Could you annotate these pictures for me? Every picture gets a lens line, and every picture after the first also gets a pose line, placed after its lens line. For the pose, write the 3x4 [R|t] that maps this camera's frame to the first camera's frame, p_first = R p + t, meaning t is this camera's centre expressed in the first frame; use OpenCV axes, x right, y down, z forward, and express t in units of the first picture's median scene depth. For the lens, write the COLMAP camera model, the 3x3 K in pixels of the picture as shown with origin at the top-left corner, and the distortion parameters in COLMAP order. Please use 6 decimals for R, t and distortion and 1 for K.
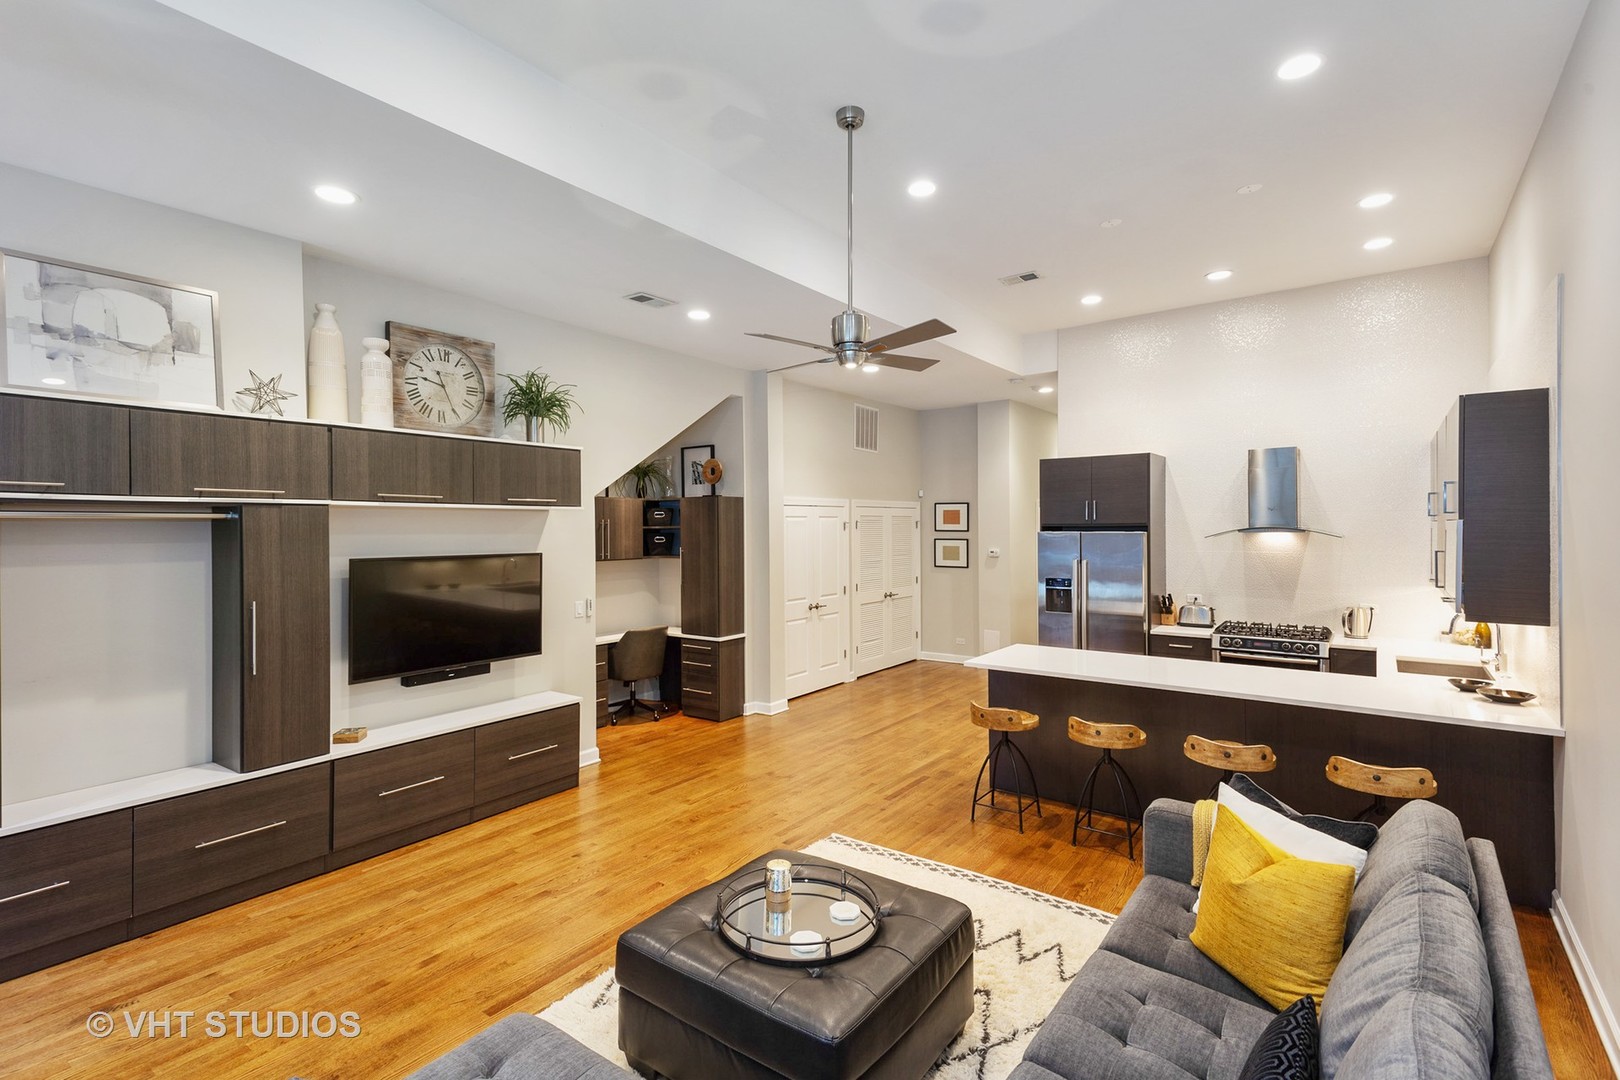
lens RADIAL K [[752.6, 0, 790.4], [0, 752.6, 533.4], [0, 0, 1]] dist [0.025114, -0.000225]
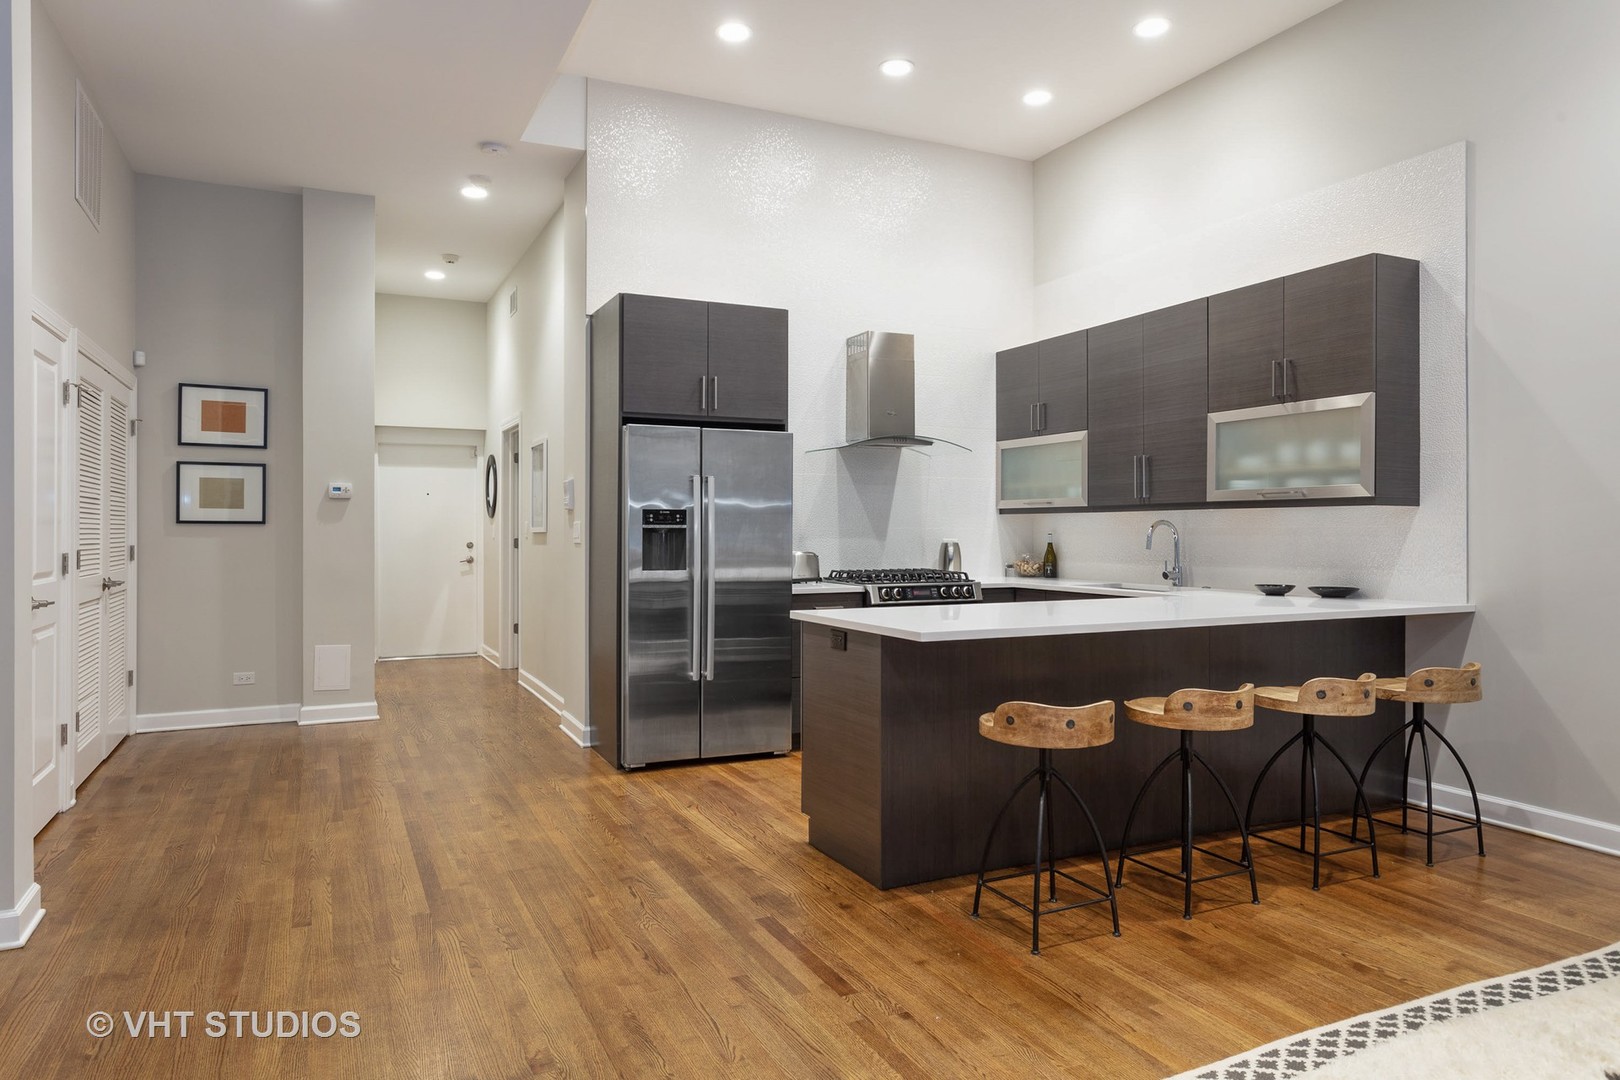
lens RADIAL K [[1024.6, 0, 788.8], [0, 1024.6, 531.9], [0, 0, 1]] dist [-0.003060, 0.000483]
pose [[0.470055, 0.005999, 0.882617, -0.374734], [0.005444, 0.999938, -0.009696, 0.119040], [-0.882620, 0.009362, 0.469993, 0.798846]]
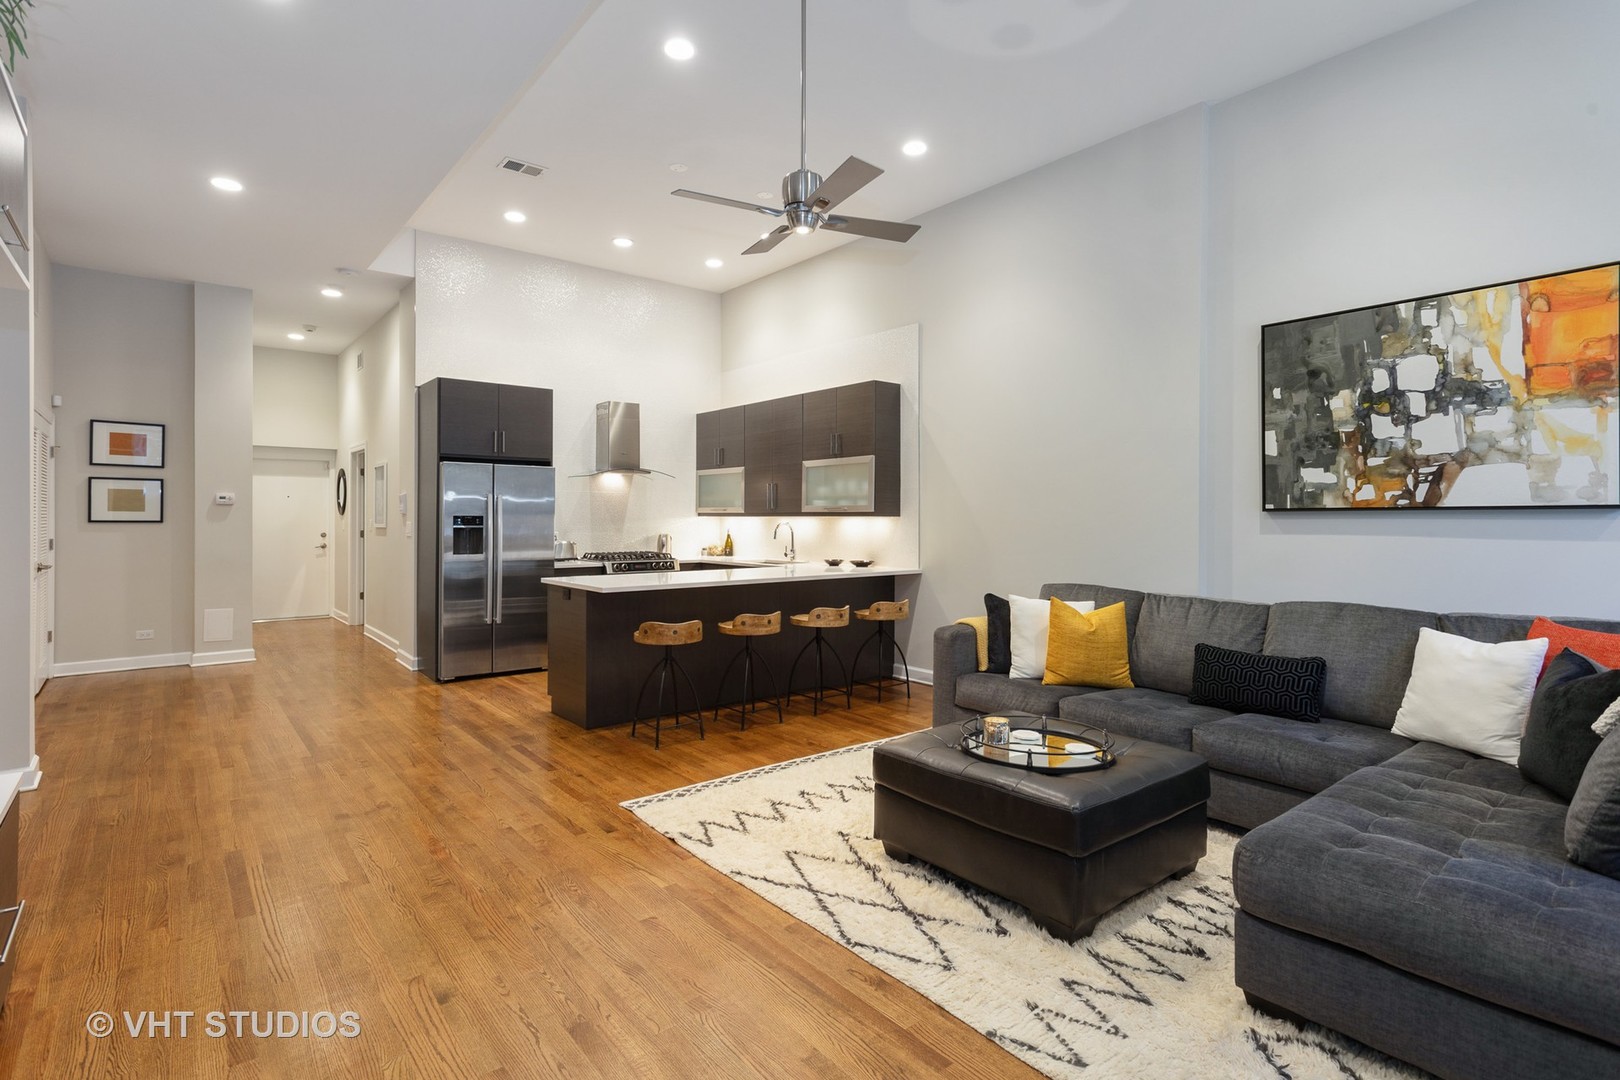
lens RADIAL K [[806.8, 0, 794.9], [0, 806.8, 517.9], [0, 0, 1]] dist [0.008766, 0.000511]
pose [[0.250253, 0.006485, 0.968159, -0.644719], [0.005372, 0.999953, -0.008087, 0.101908], [-0.968166, 0.007225, 0.250206, 0.563123]]
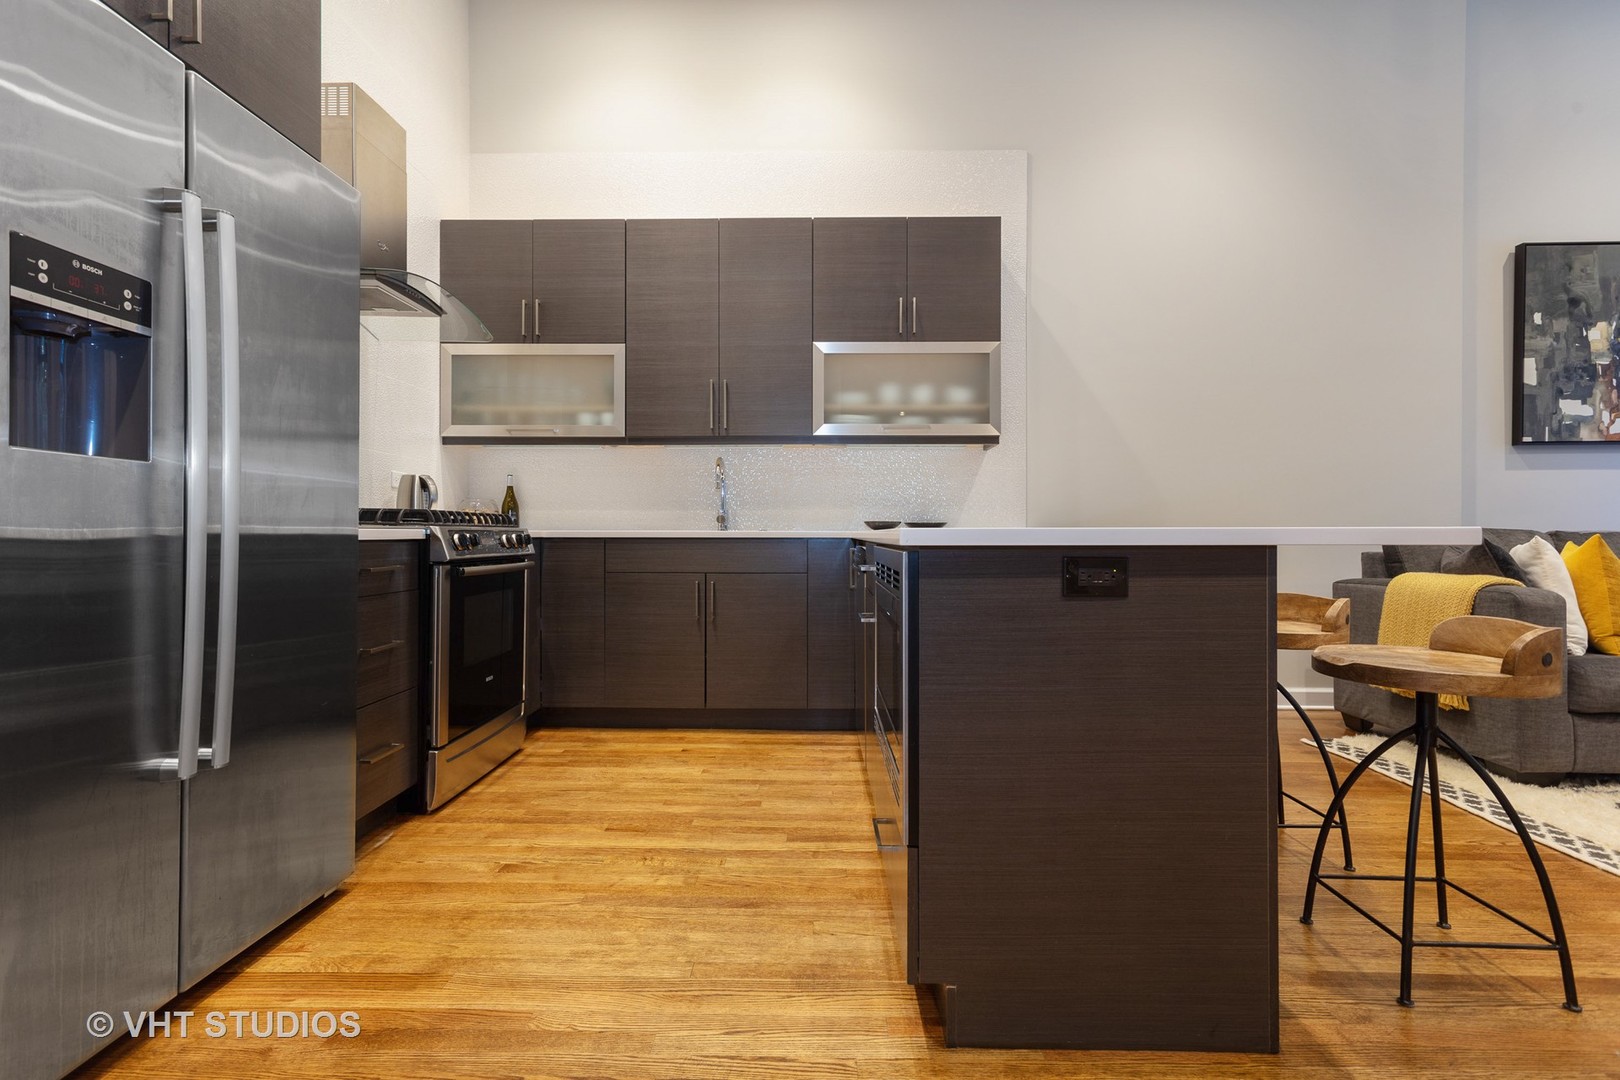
lens RADIAL K [[778.8, 0, 808.9], [0, 778.8, 534.8], [0, 0, 1]] dist [0.008883, 0.001164]
pose [[-0.592550, 0.005135, 0.805517, 0.157689], [0.010448, 0.999945, 0.001312, 0.176217], [-0.805466, 0.009193, -0.592571, 1.374429]]
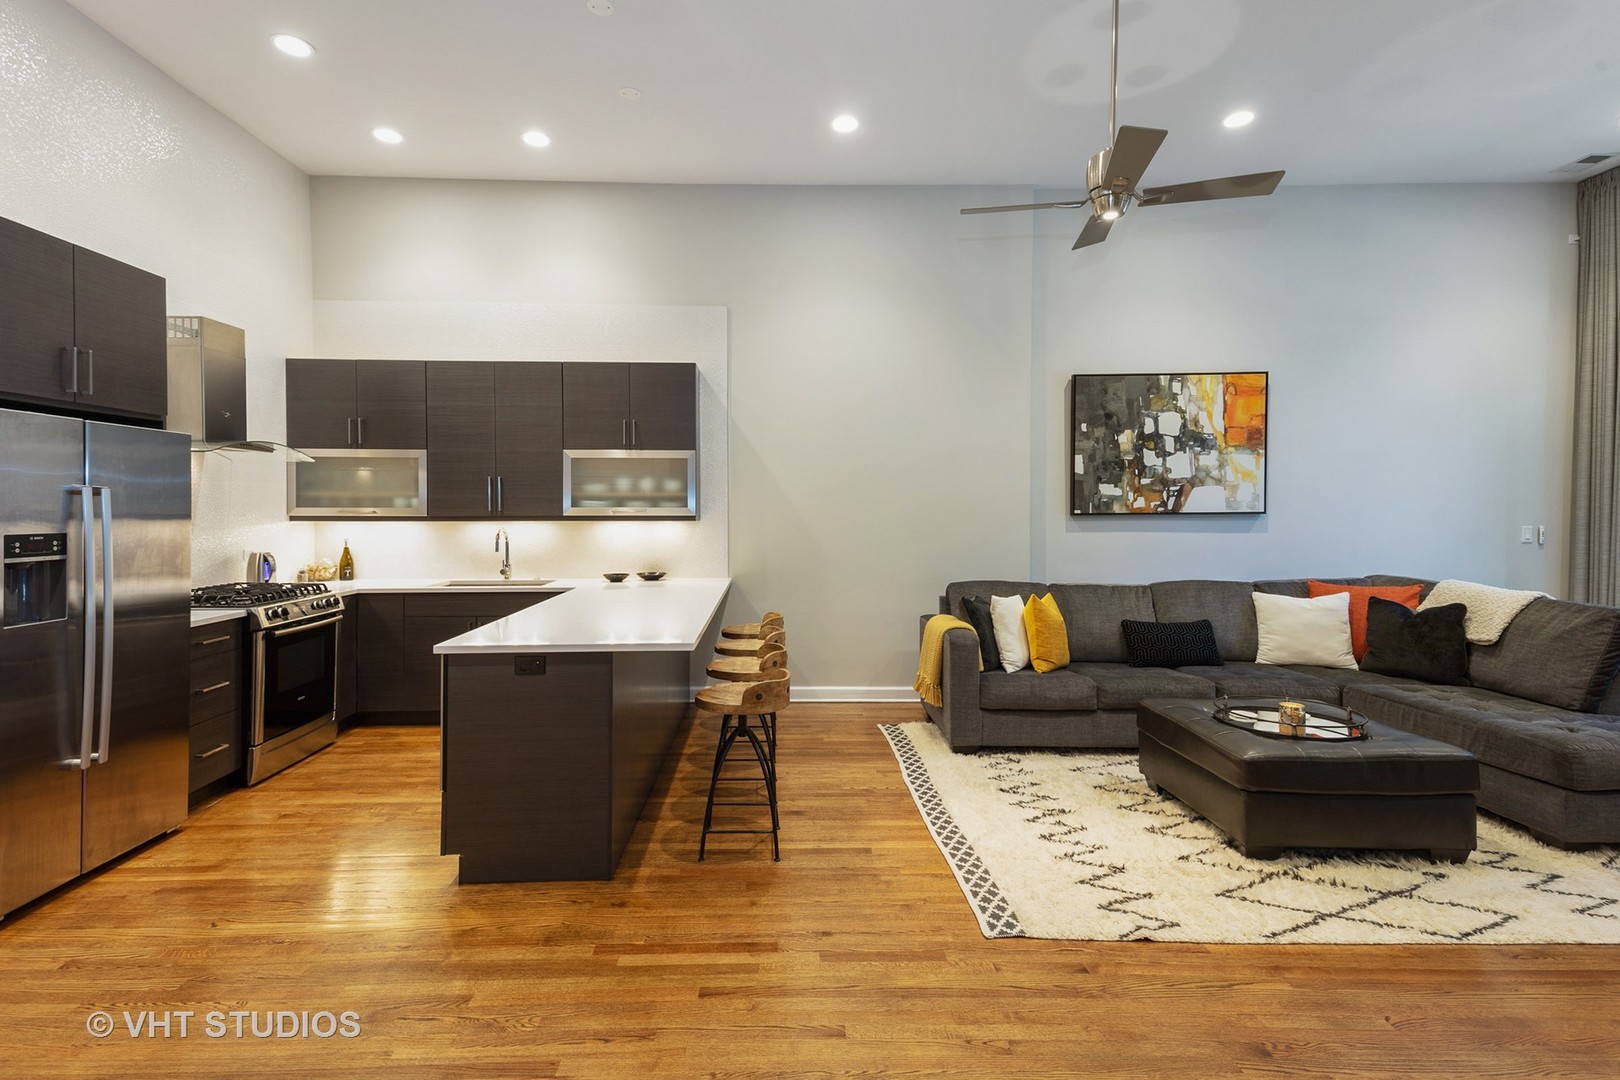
lens RADIAL K [[781.0, 0, 790.5], [0, 781.0, 514.3], [0, 0, 1]] dist [0.073868, -0.028165]
pose [[-0.619520, 0.000969, 0.784980, -0.289235], [0.012773, 0.999879, 0.008846, 0.072528], [-0.784877, 0.015507, -0.619457, 1.348000]]
